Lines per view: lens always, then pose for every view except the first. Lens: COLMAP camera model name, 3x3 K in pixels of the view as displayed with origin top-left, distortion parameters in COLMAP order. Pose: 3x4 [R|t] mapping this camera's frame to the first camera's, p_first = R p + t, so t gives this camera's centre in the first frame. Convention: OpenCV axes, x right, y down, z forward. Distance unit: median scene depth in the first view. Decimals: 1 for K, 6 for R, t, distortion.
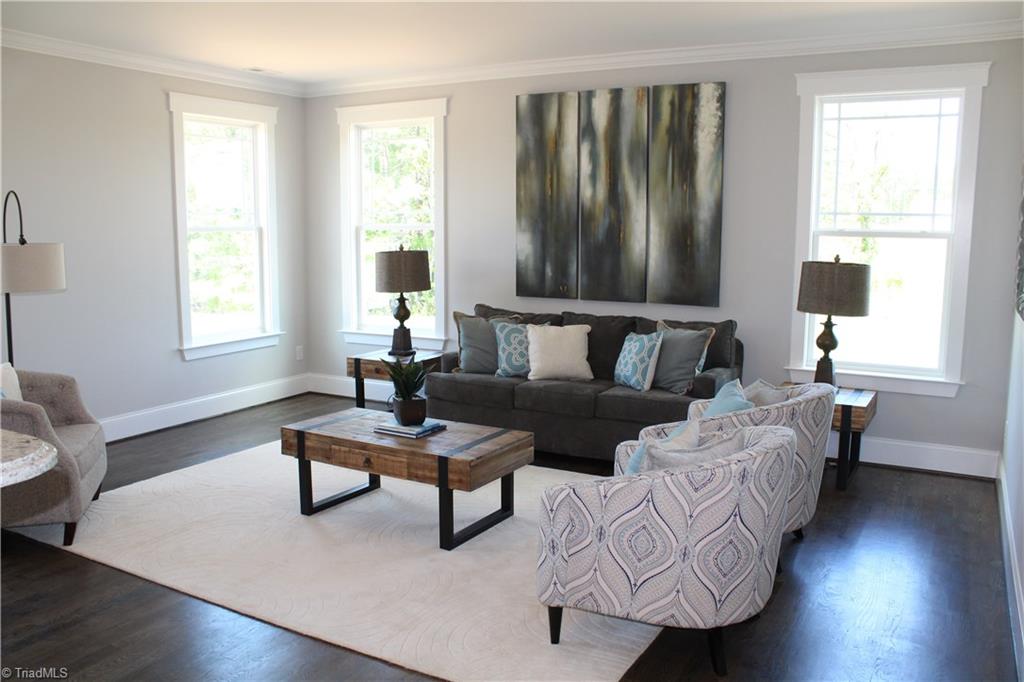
lens RADIAL K [[846.0, 0, 507.9], [0, 846.0, 345.1], [0, 0, 1]] dist [-0.187911, 0.199794]
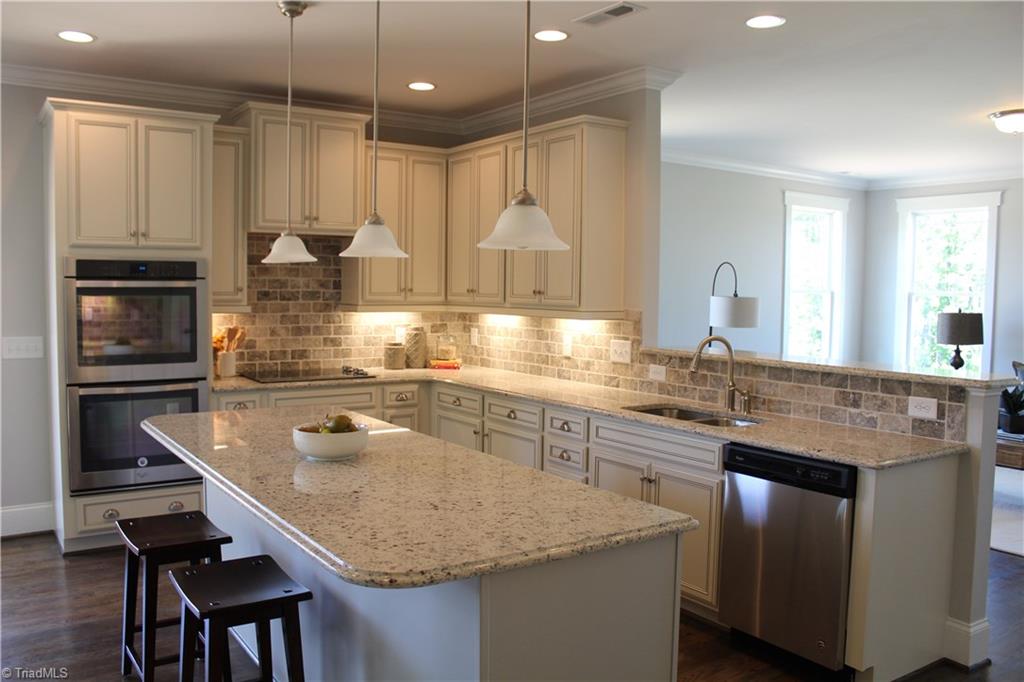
lens RADIAL K [[846.0, 0, 507.9], [0, 846.0, 345.1], [0, 0, 1]] dist [-0.187911, 0.199794]
pose [[0.896055, 0.041554, -0.441994, -0.189768], [-0.075519, 0.995366, -0.059521, 0.060109], [0.437473, 0.086713, 0.895041, -0.386782]]
